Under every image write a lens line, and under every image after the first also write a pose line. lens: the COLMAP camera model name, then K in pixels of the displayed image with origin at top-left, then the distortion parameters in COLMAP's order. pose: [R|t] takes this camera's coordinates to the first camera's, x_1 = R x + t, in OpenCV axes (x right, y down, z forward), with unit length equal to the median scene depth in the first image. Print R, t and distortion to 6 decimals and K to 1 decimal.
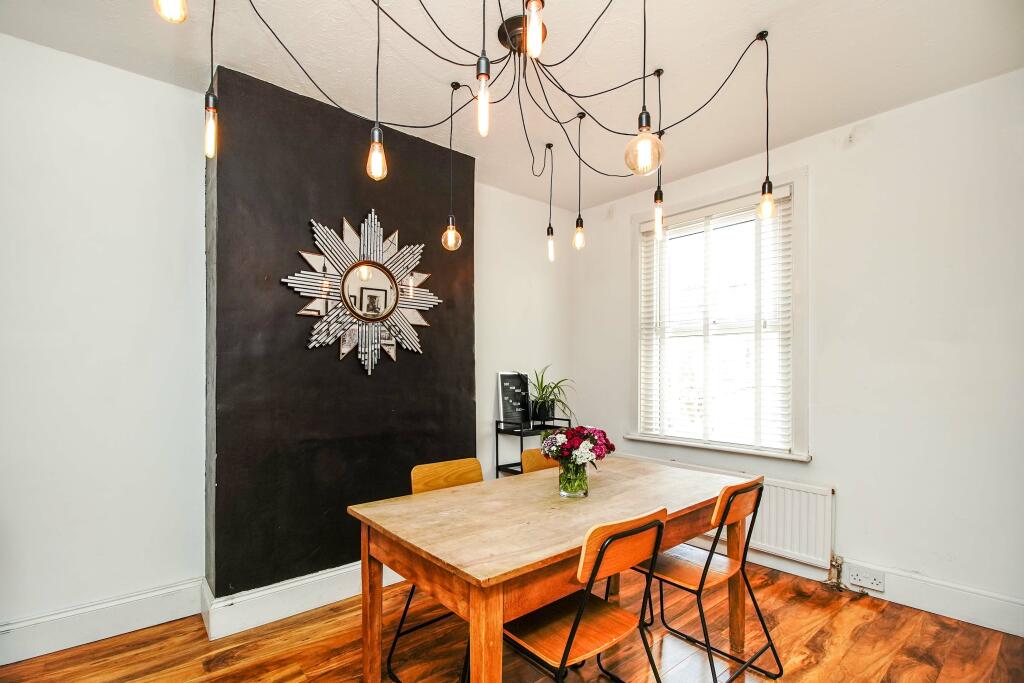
lens RADIAL K [[470.2, 0, 511.5], [0, 470.2, 364.5], [0, 0, 1]] dist [0.012446, 0.000061]
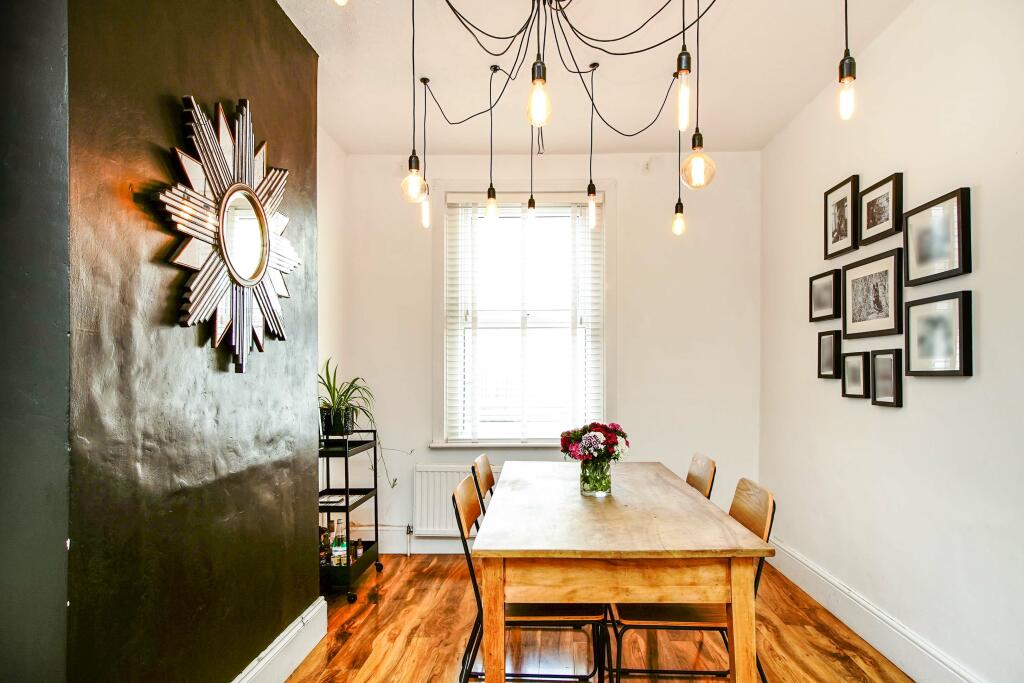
lens RADIAL K [[619.5, 0, 514.3], [0, 619.5, 366.9], [0, 0, 1]] dist [0.000034, 0.000002]
pose [[0.683836, -0.005973, 0.729611, -0.580891], [-0.000619, 0.999961, 0.008766, 0.005886], [-0.729635, -0.006446, 0.683806, 0.181469]]
